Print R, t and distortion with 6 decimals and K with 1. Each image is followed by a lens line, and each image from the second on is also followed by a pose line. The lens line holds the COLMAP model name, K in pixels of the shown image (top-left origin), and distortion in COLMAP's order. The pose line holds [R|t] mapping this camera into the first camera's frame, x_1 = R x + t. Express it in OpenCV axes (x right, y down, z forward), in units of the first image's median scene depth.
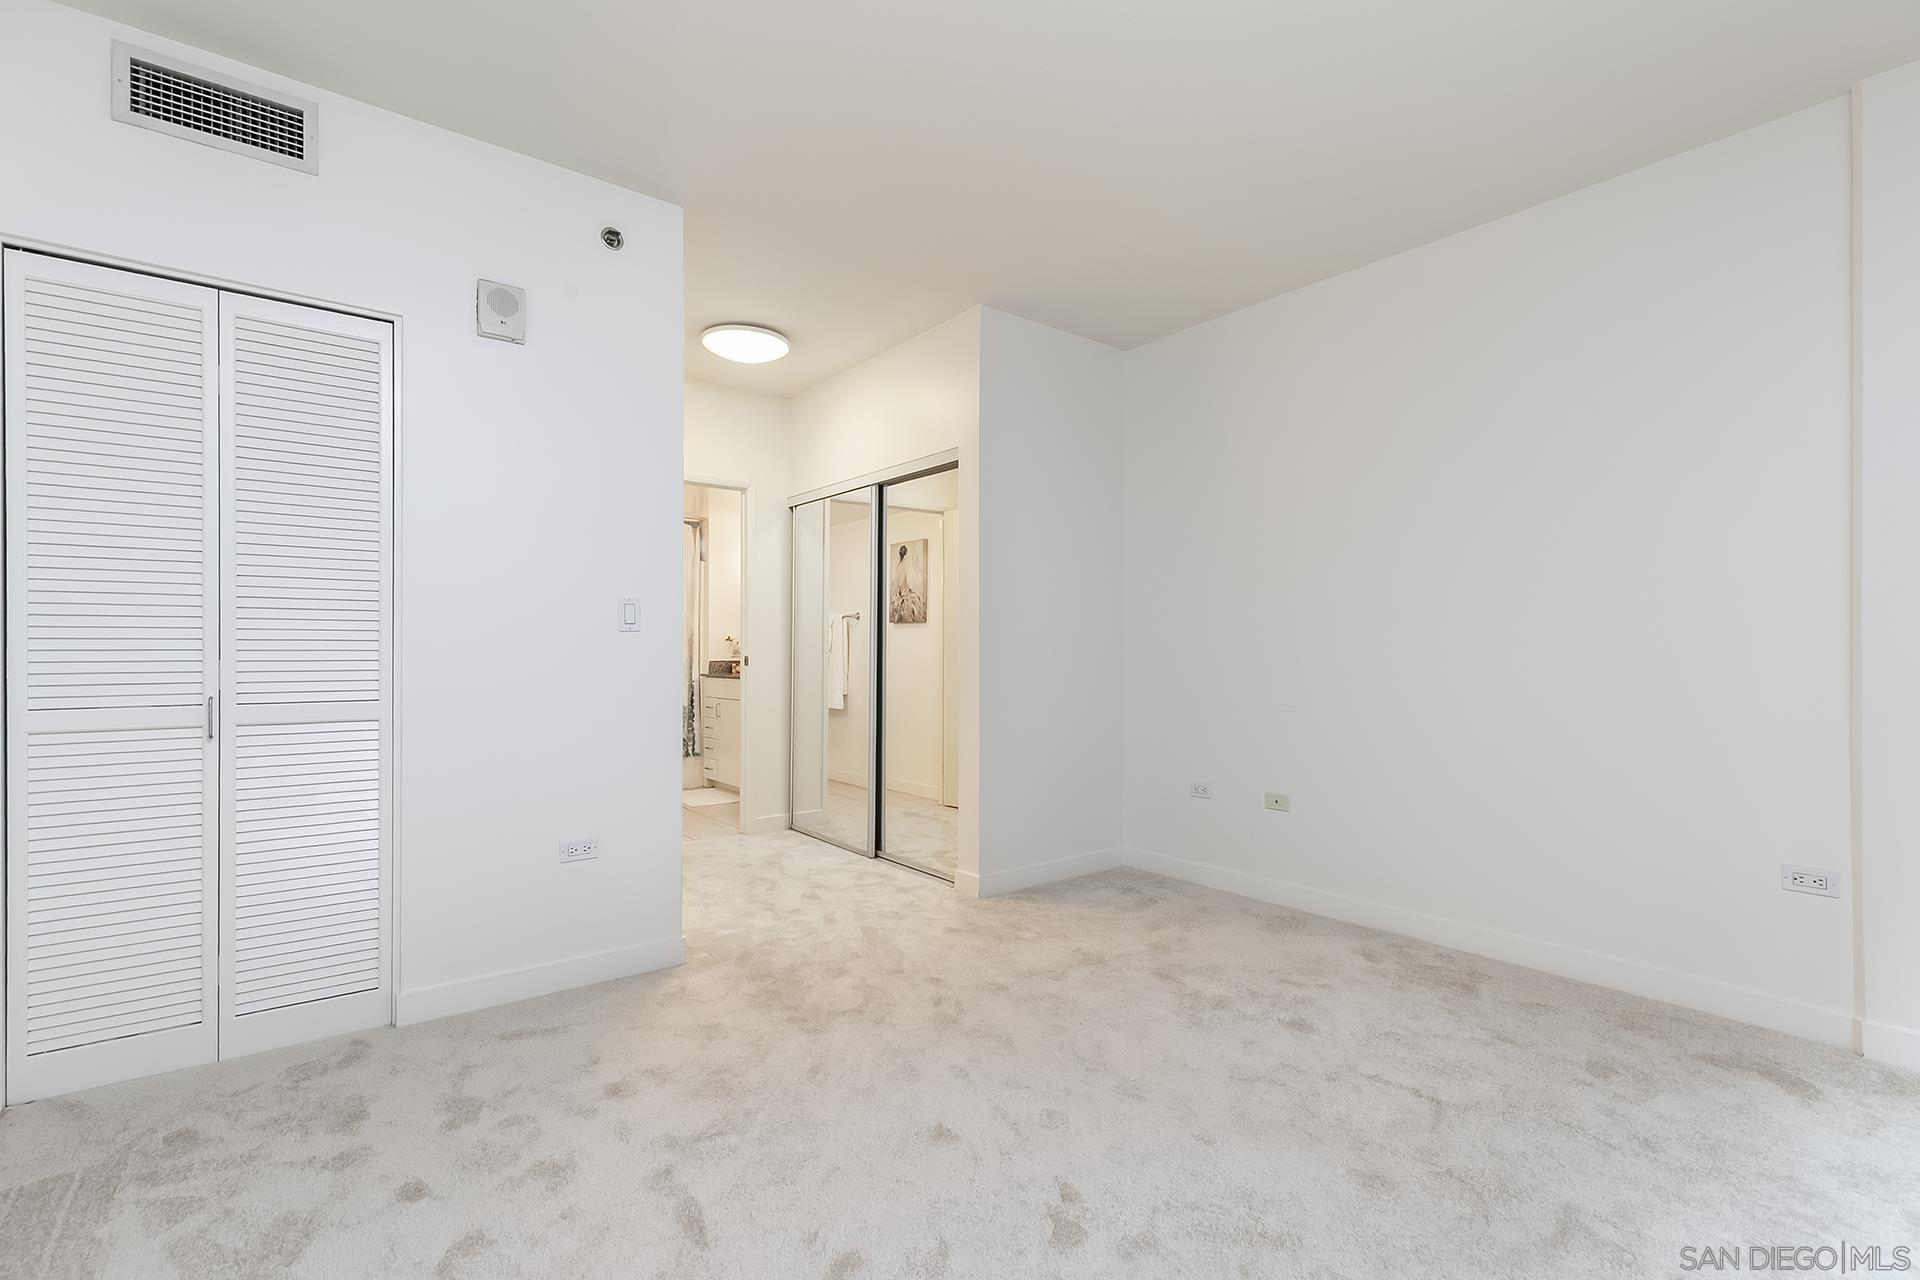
lens RADIAL K [[880.0, 0, 968.7], [0, 880.0, 657.2], [0, 0, 1]] dist [0.006140, -0.000254]
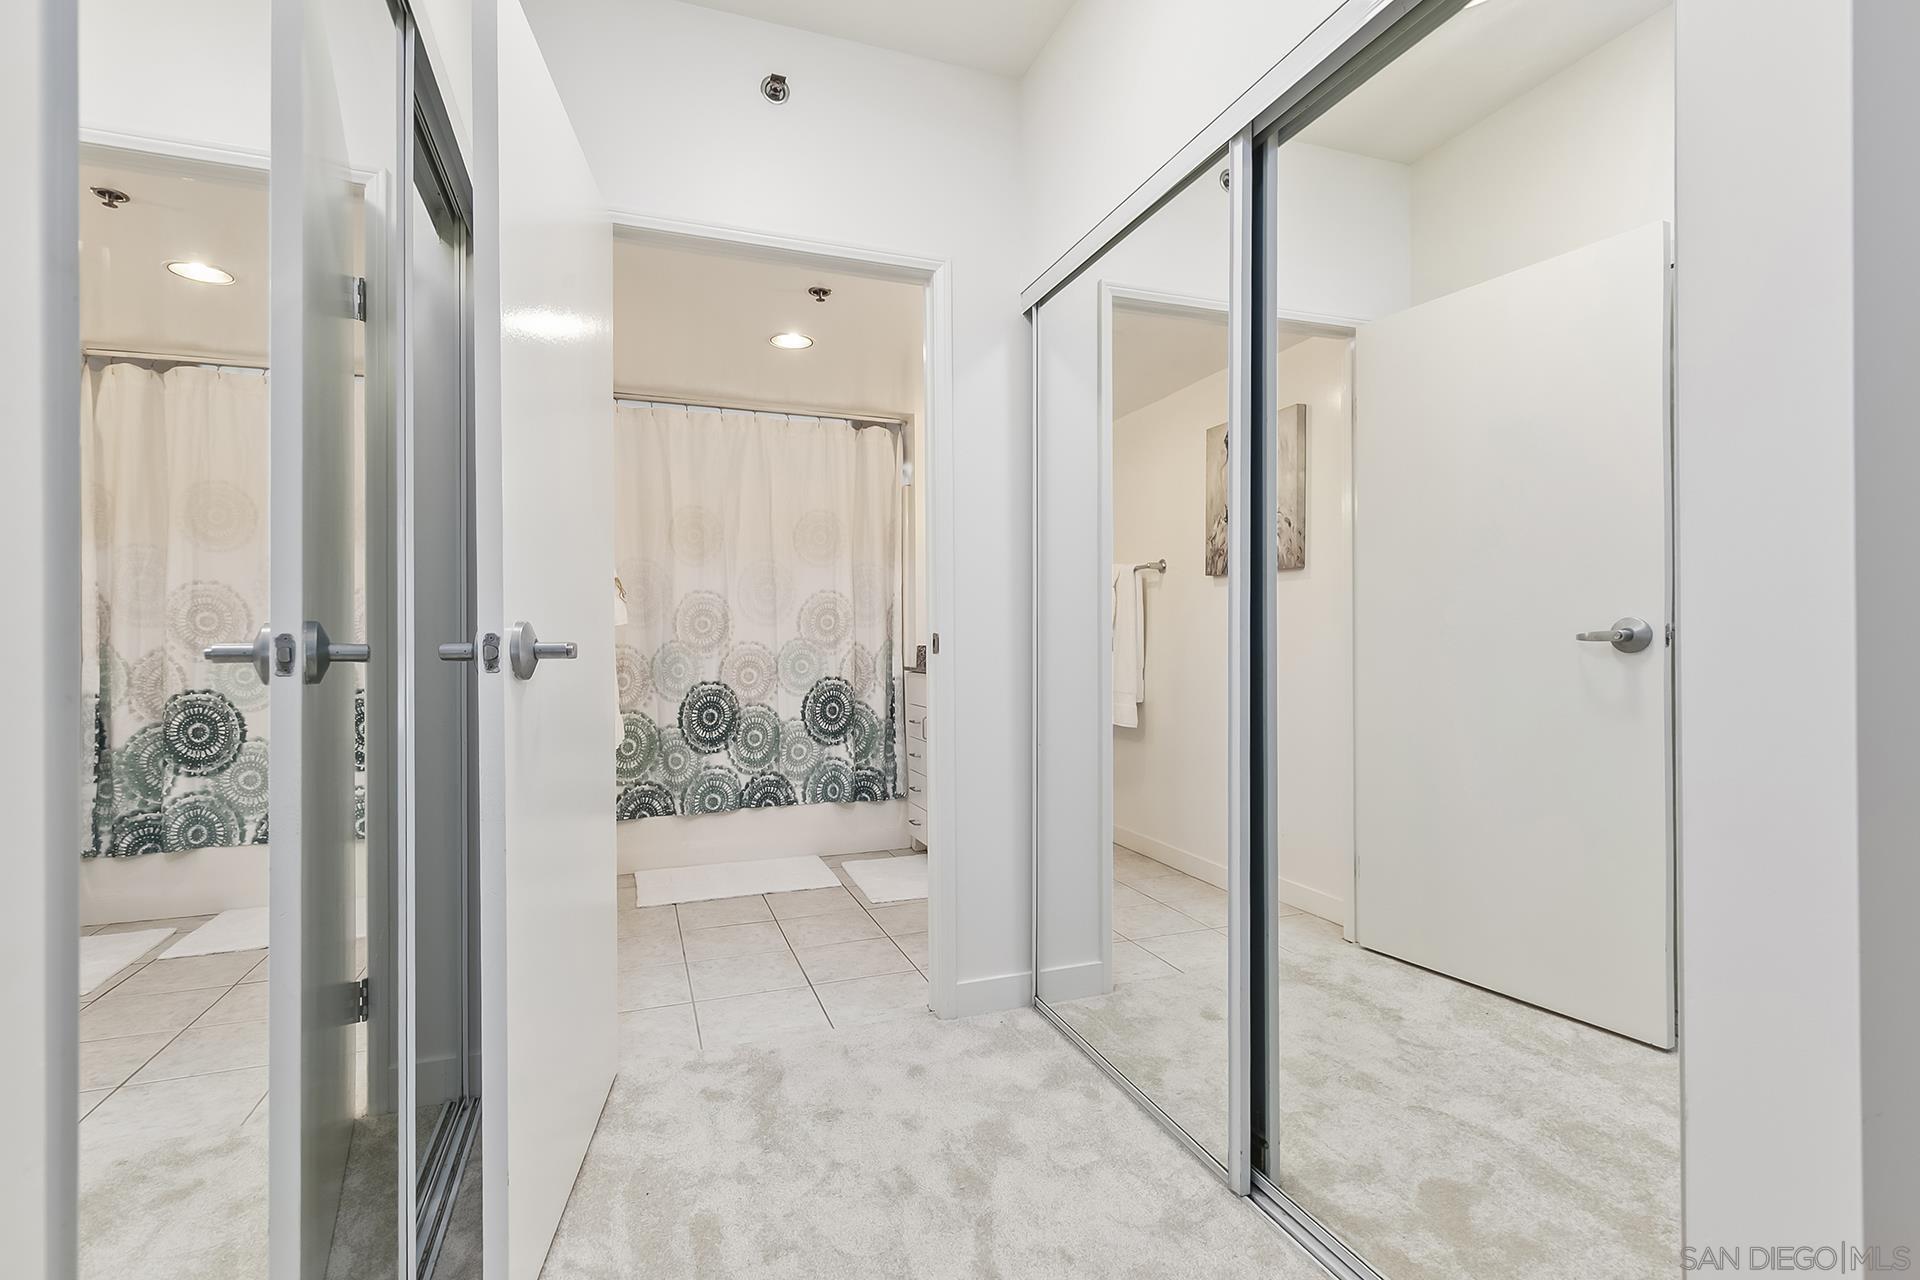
lens RADIAL K [[889.7, 0, 963.0], [0, 889.7, 635.0], [0, 0, 1]] dist [0.009069, -0.000338]
pose [[0.949419, -0.007751, -0.313918, -0.116538], [0.004662, 0.999933, -0.010589, 0.005938], [0.313979, 0.008590, 0.949391, 0.709918]]
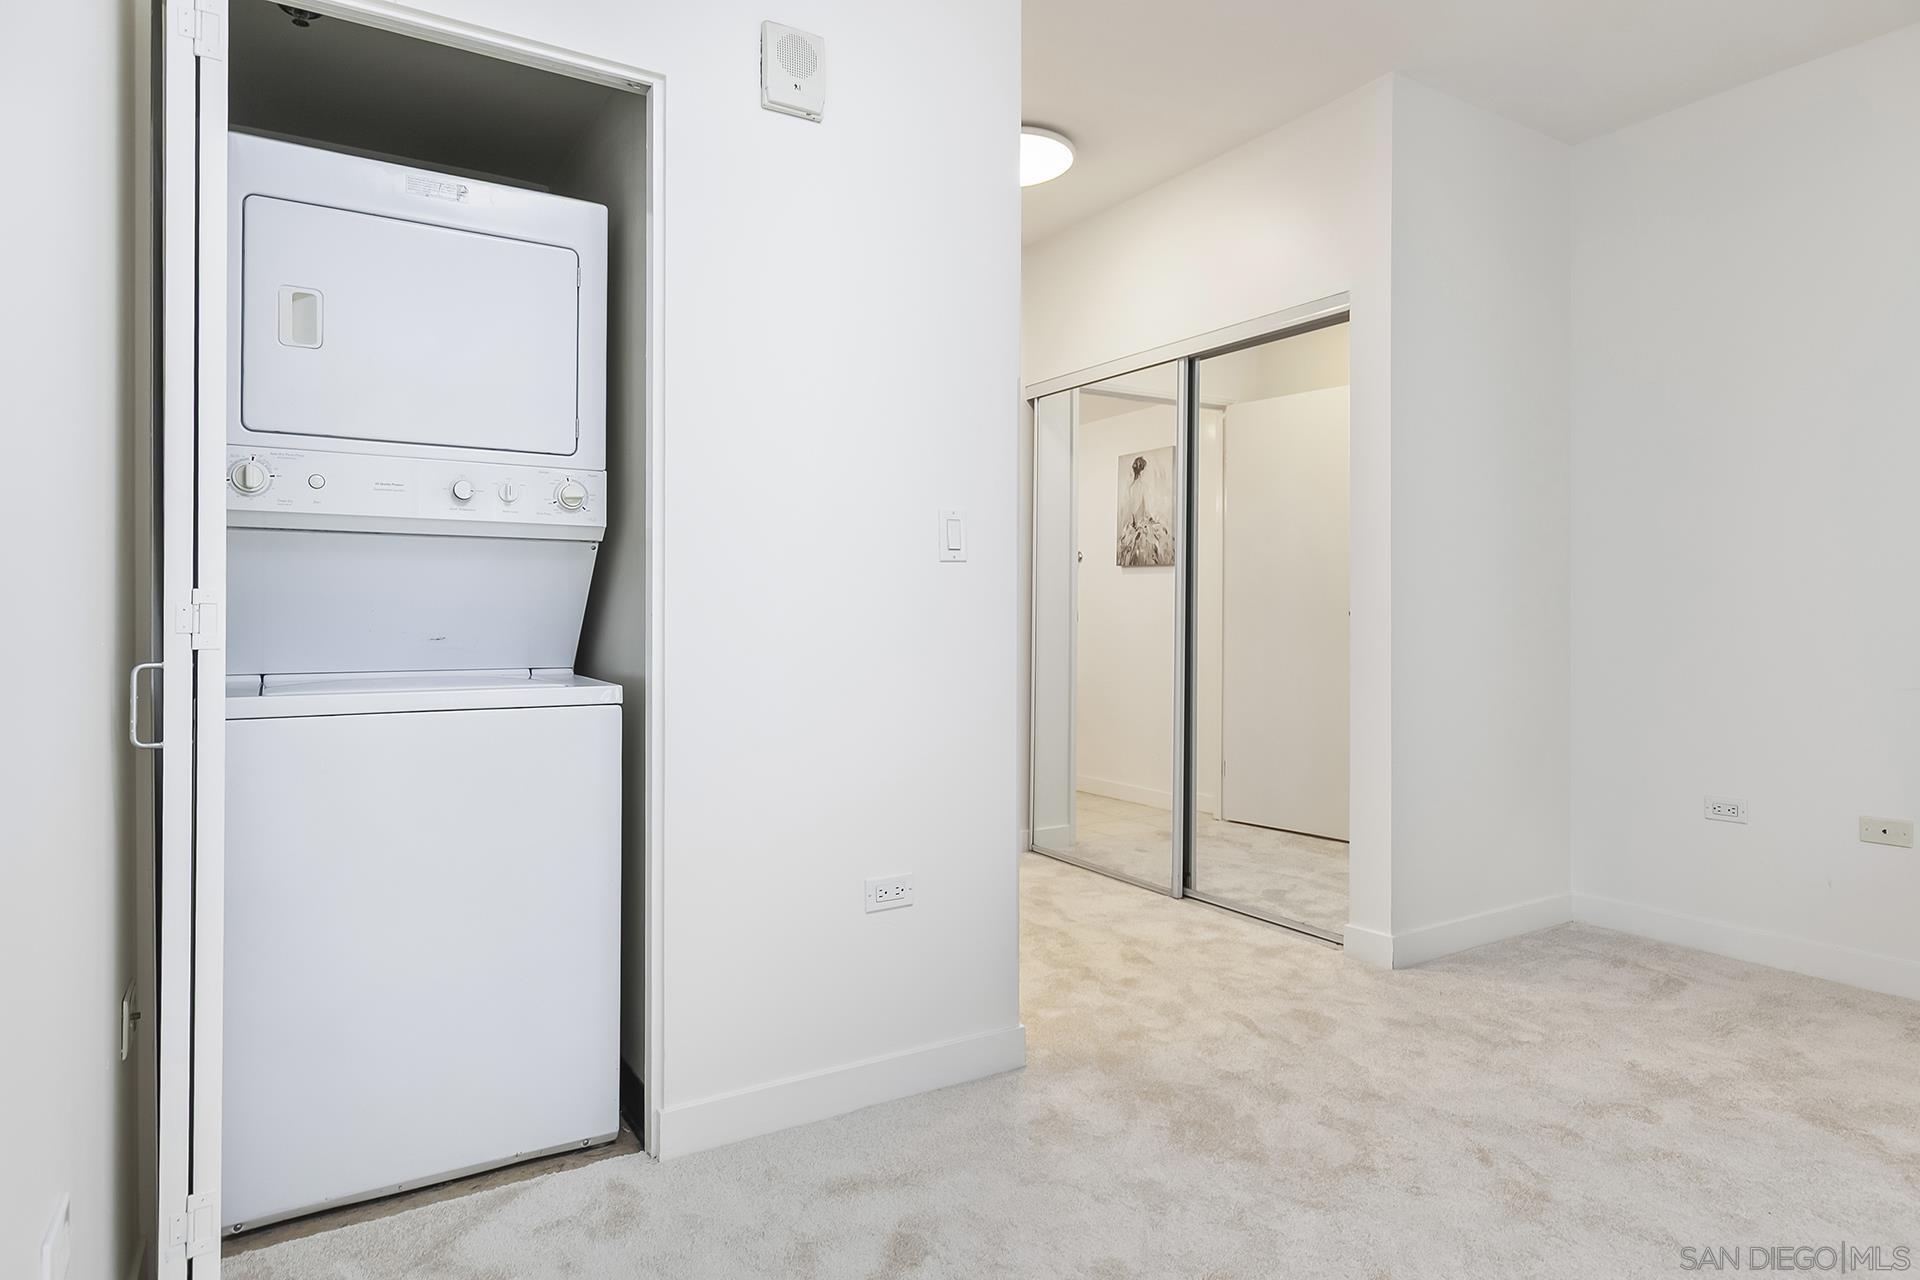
lens RADIAL K [[1116.0, 0, 960.4], [0, 1116.0, 626.0], [0, 0, 1]] dist [-0.000630, -0.001017]
pose [[0.994197, -0.000986, -0.107567, -0.212999], [0.001464, 0.999989, 0.004365, 0.011263], [0.107561, -0.004498, 0.994188, 0.127036]]
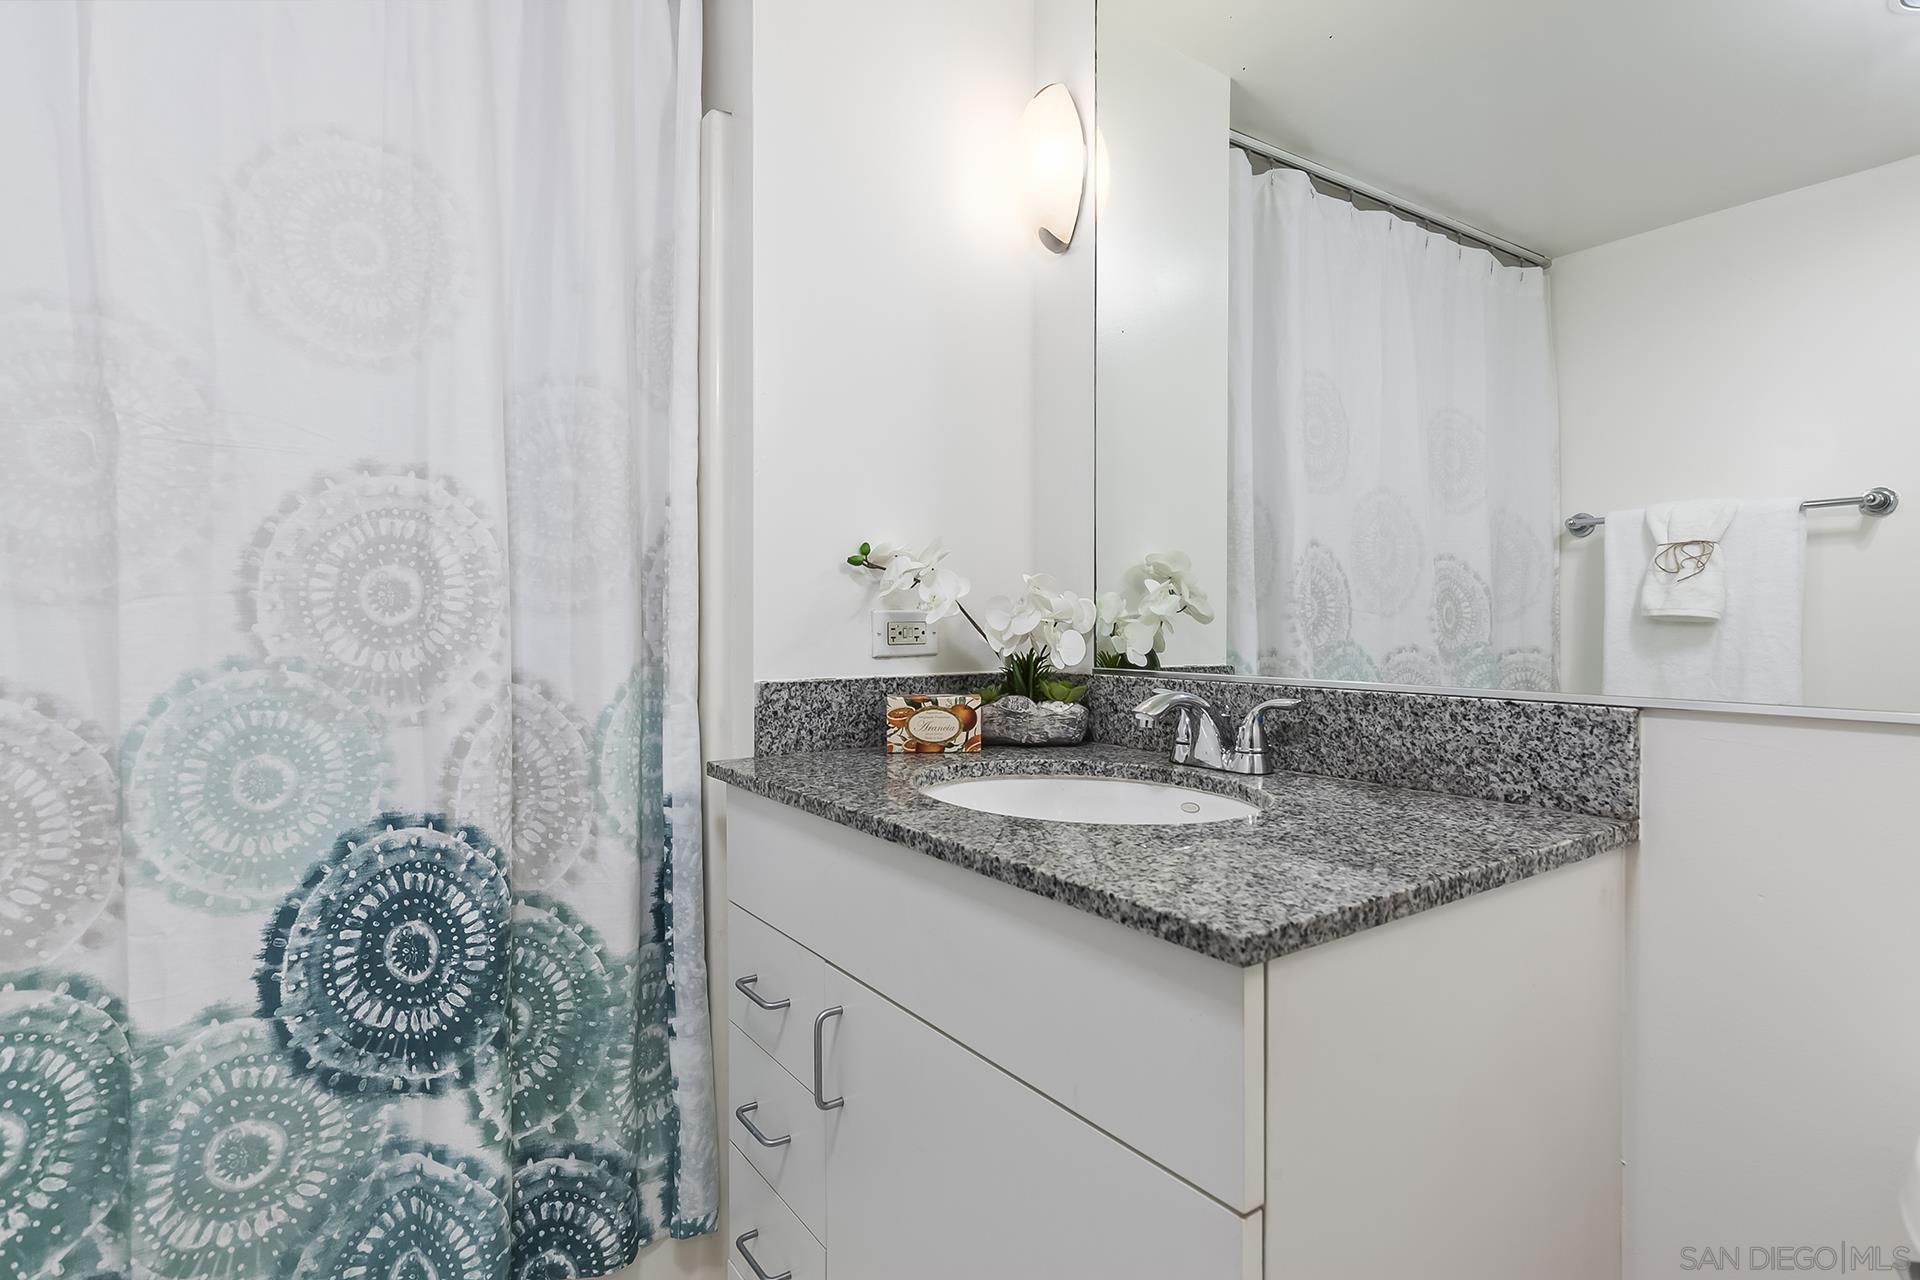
lens RADIAL K [[964.2, 0, 963.5], [0, 964.2, 633.5], [0, 0, 1]] dist [-0.004314, 0.000367]
pose [[0.998454, -0.001672, -0.055563, -0.415651], [0.001755, 0.999997, 0.001446, -0.009568], [0.055561, -0.001541, 0.998454, 1.385302]]
